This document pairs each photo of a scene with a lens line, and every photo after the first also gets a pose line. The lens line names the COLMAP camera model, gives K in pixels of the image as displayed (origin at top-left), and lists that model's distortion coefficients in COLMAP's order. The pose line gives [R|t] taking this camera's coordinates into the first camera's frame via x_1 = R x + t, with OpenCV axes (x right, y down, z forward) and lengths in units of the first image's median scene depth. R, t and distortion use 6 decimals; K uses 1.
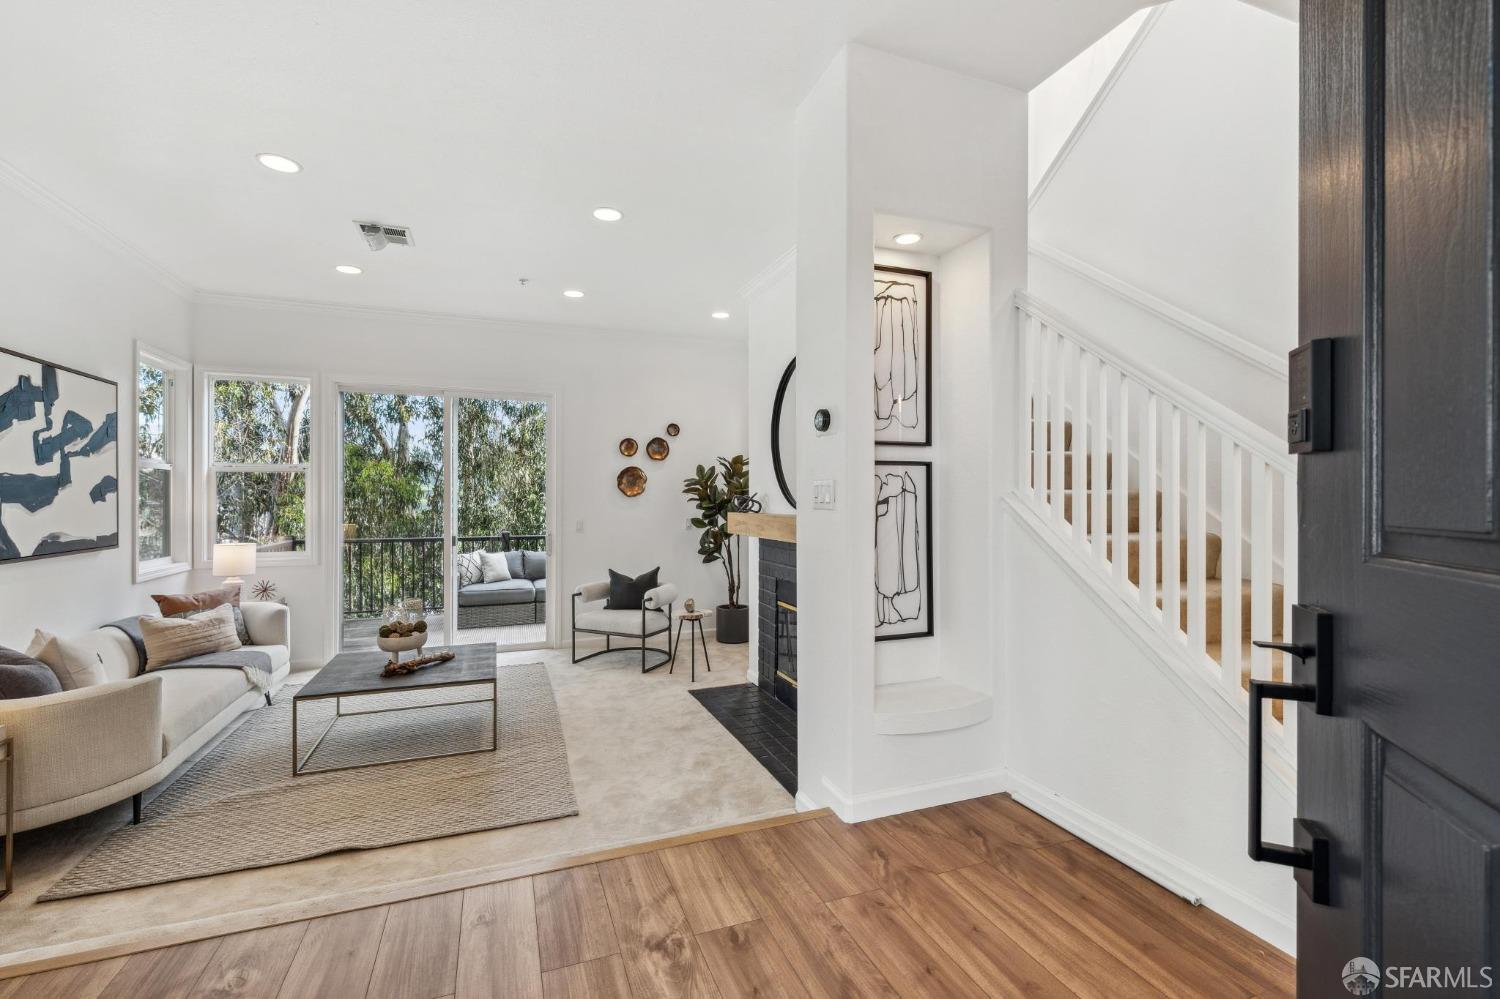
lens RADIAL K [[642.5, 0, 750.0], [0, 642.5, 499.5], [0, 0, 1]] dist [0.001297, 0.000263]
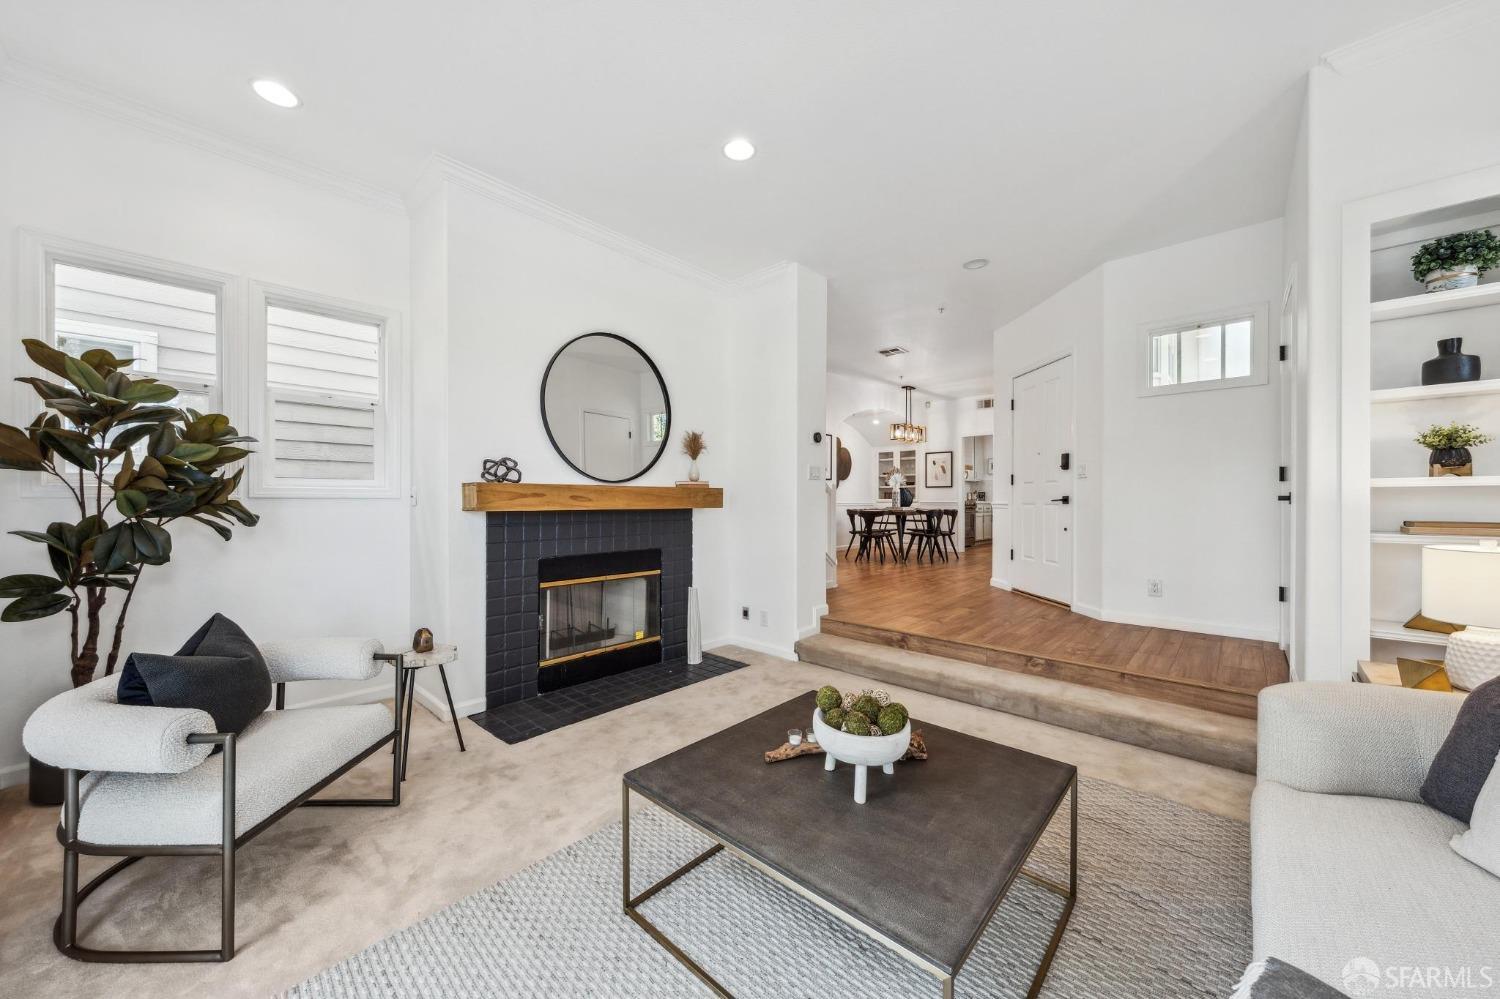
lens RADIAL K [[549.2, 0, 724.3], [0, 549.2, 500.5], [0, 0, 1]] dist [0.000110, -0.000031]
pose [[-0.425643, -0.007386, 0.904861, -0.758883], [-0.004737, 0.999971, 0.005934, 0.038133], [-0.904879, -0.001761, -0.425665, 1.110145]]
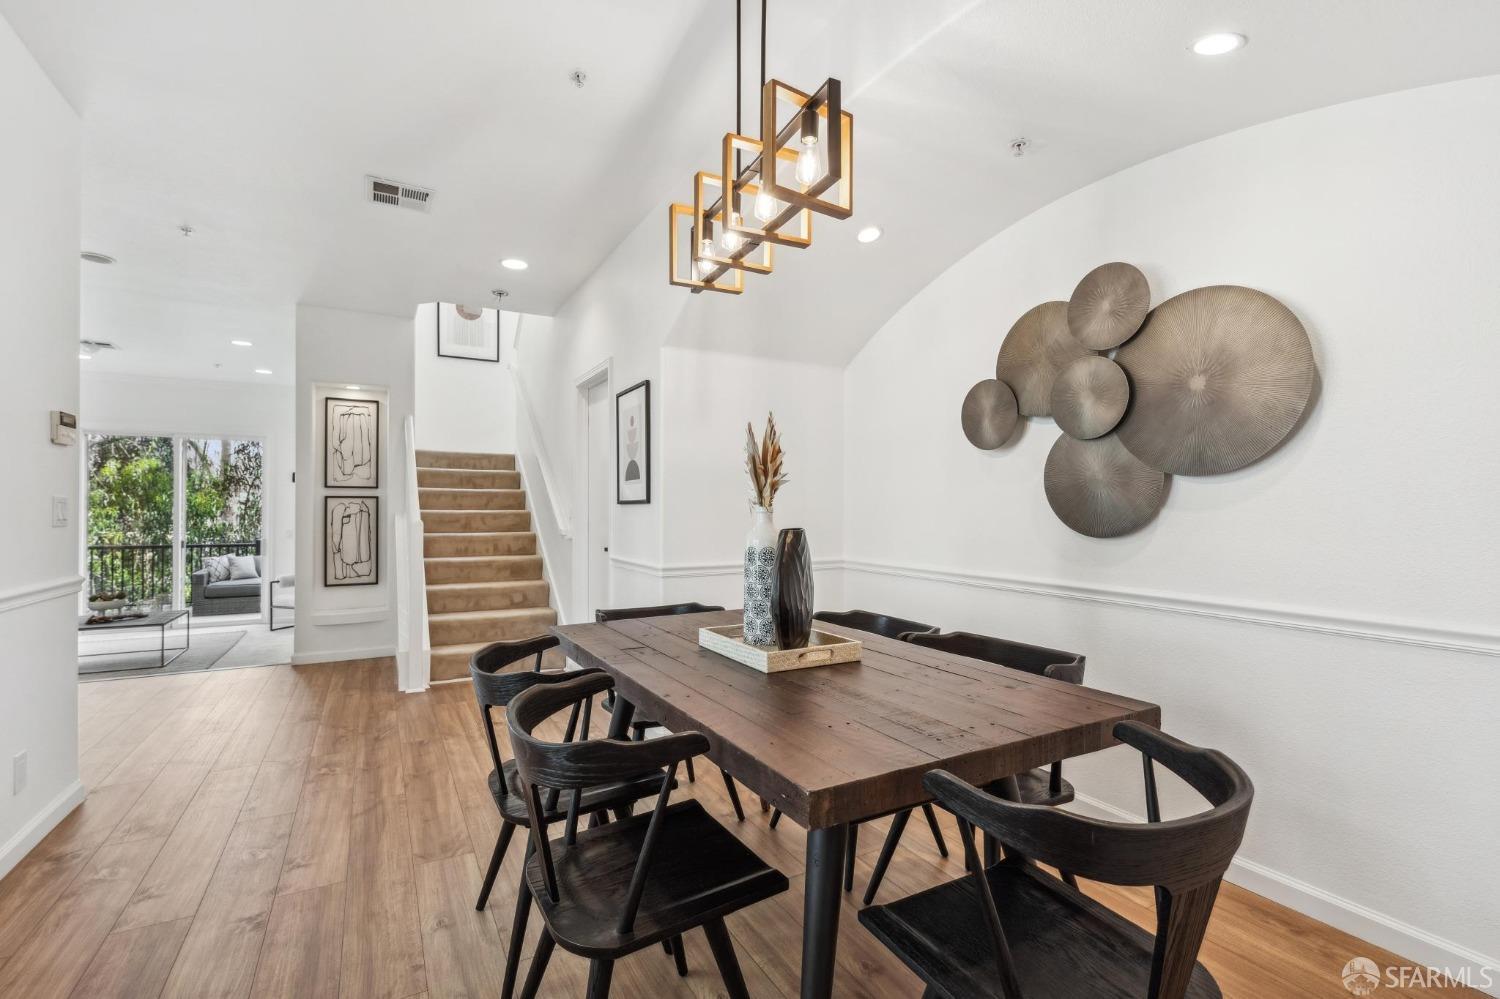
lens RADIAL K [[670.8, 0, 751.0], [0, 670.8, 505.9], [0, 0, 1]] dist [0.000019, 0.000098]
pose [[0.990684, 0.001073, 0.136177, 0.695096], [-0.000030, 0.999971, -0.007661, -0.008157], [-0.136181, 0.007586, 0.990655, -0.736445]]
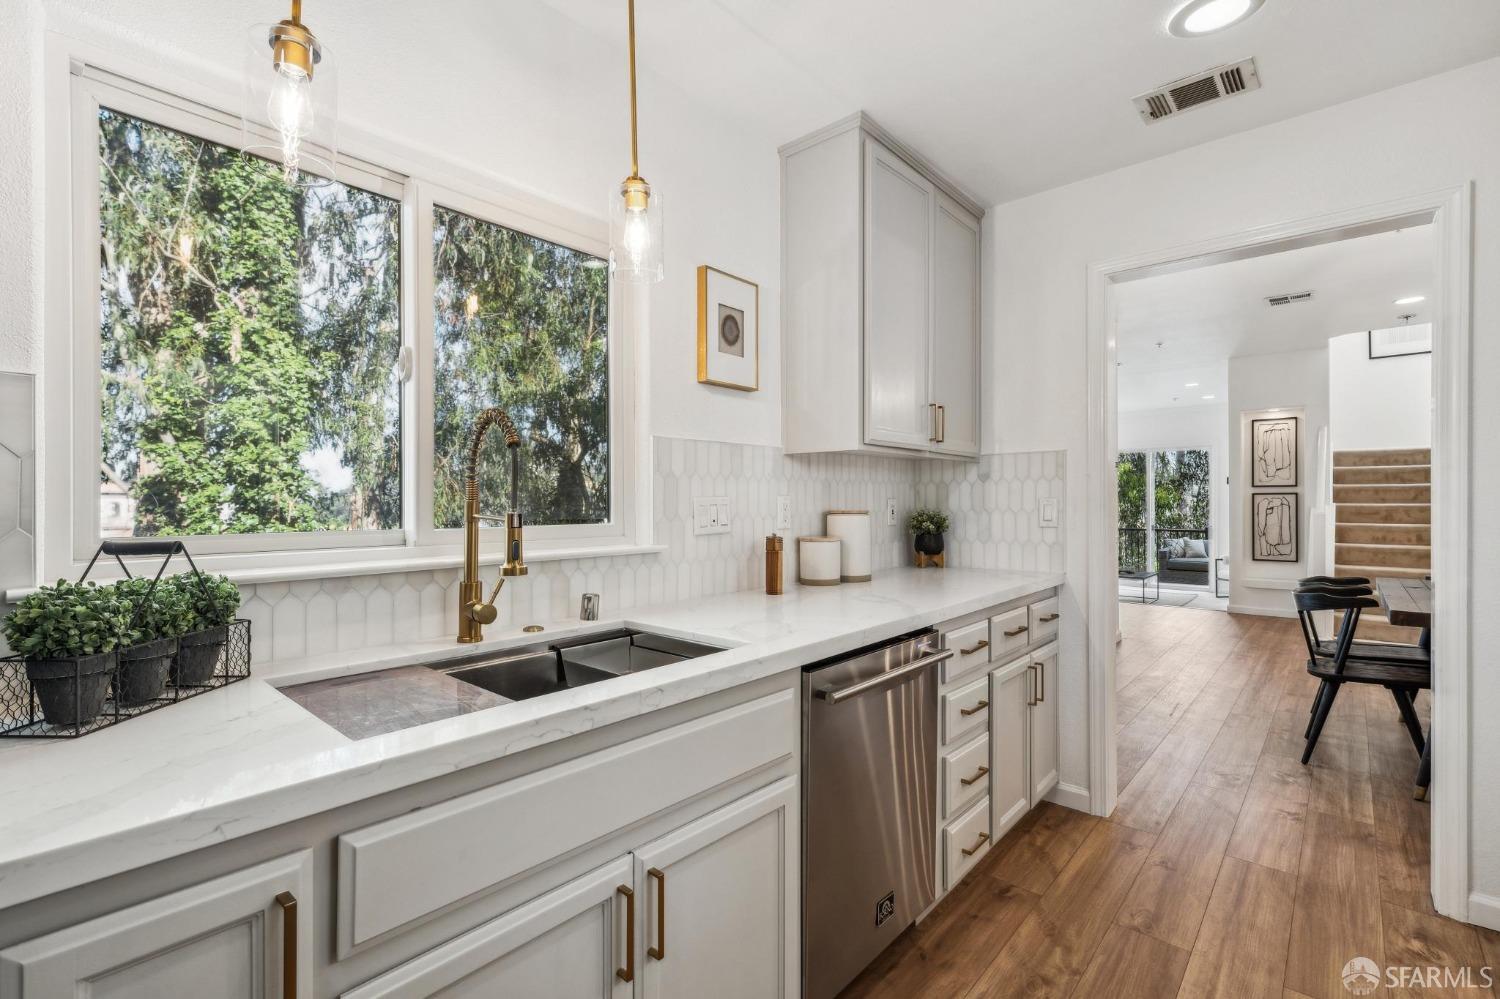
lens RADIAL K [[677.2, 0, 725.9], [0, 677.2, 502.2], [0, 0, 1]] dist [0.001363, 0.000355]
pose [[0.437348, -0.003561, -0.899285, 1.026592], [0.002788, 0.999993, -0.002604, -0.012945], [0.899288, -0.001368, 0.437355, -1.316752]]
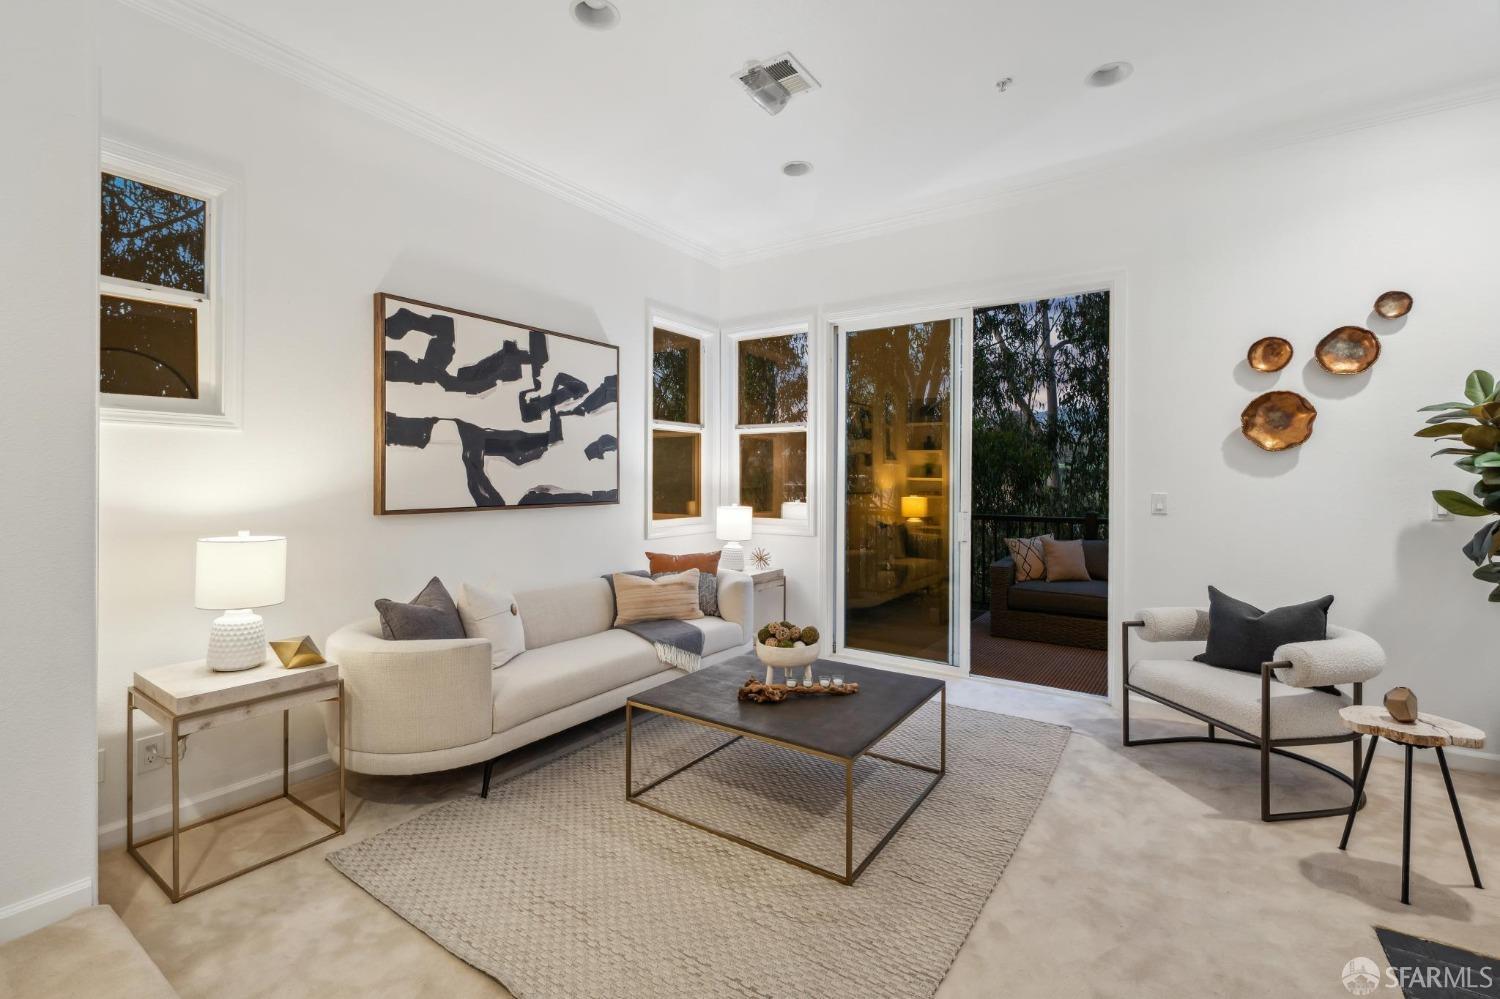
lens RADIAL K [[673.4, 0, 727.1], [0, 673.4, 477.6], [0, 0, 1]] dist [-0.000438, 0.000184]
pose [[0.554252, 0.002442, -0.832345, 0.027046], [-0.005586, 0.999984, -0.000785, 0.028358], [0.832330, 0.005085, 0.554257, 0.470495]]
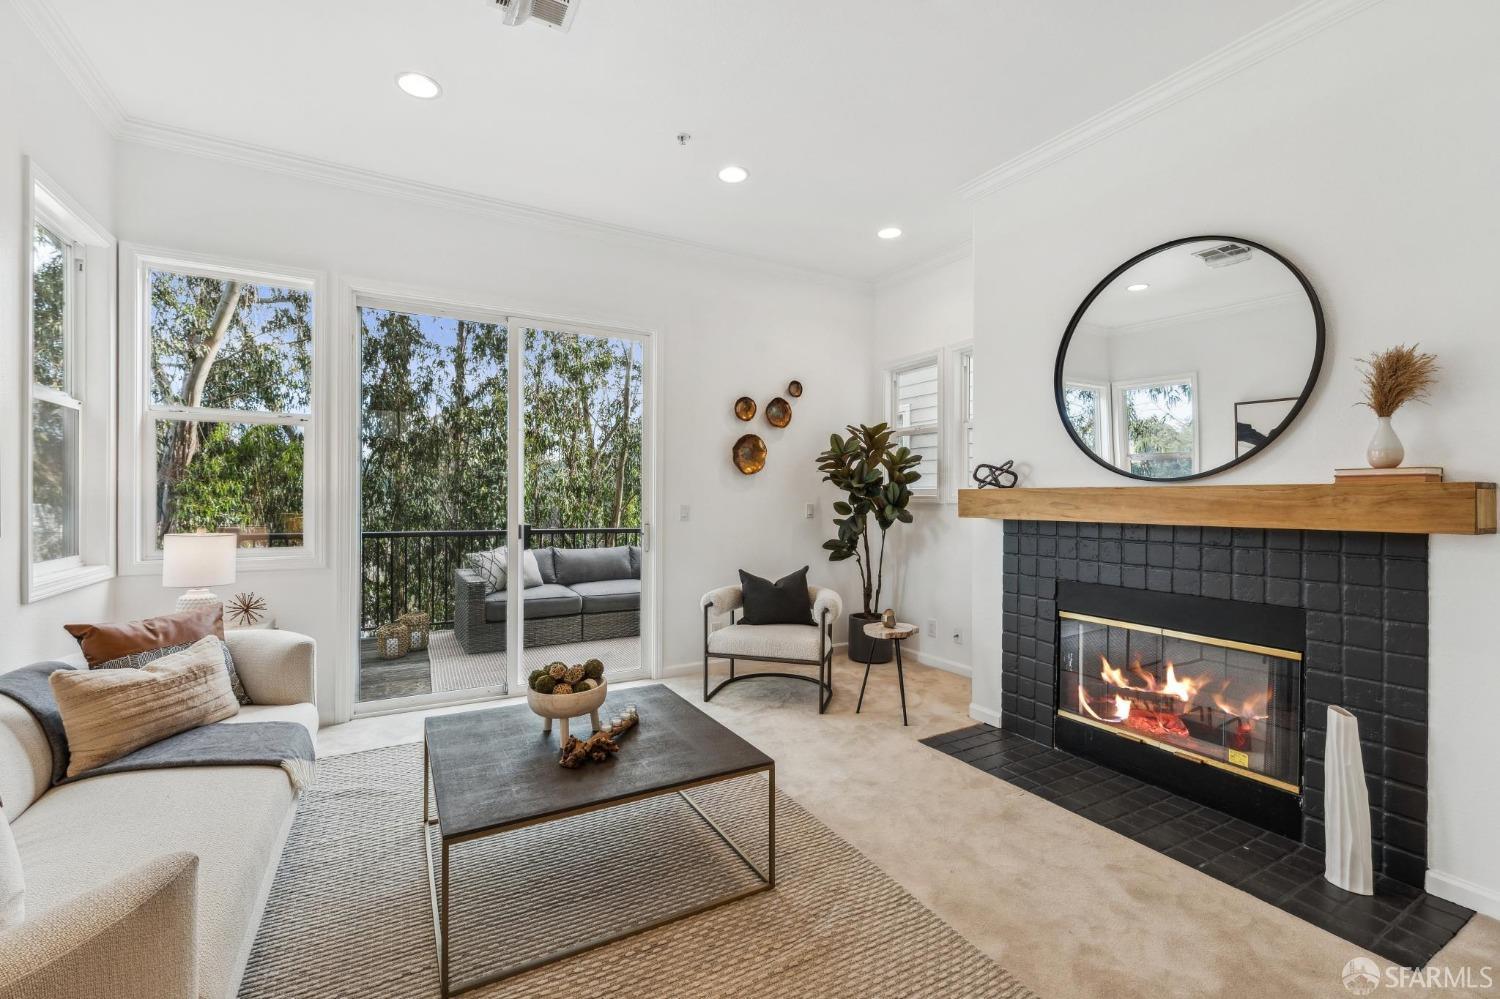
lens RADIAL K [[634.2, 0, 751.4], [0, 634.2, 504.2], [0, 0, 1]] dist [-0.000528, -0.000214]
pose [[0.989988, 0.004522, 0.141078, -0.399605], [-0.005325, 0.999972, 0.005315, 0.037644], [-0.141050, -0.006013, 0.989984, 0.360735]]
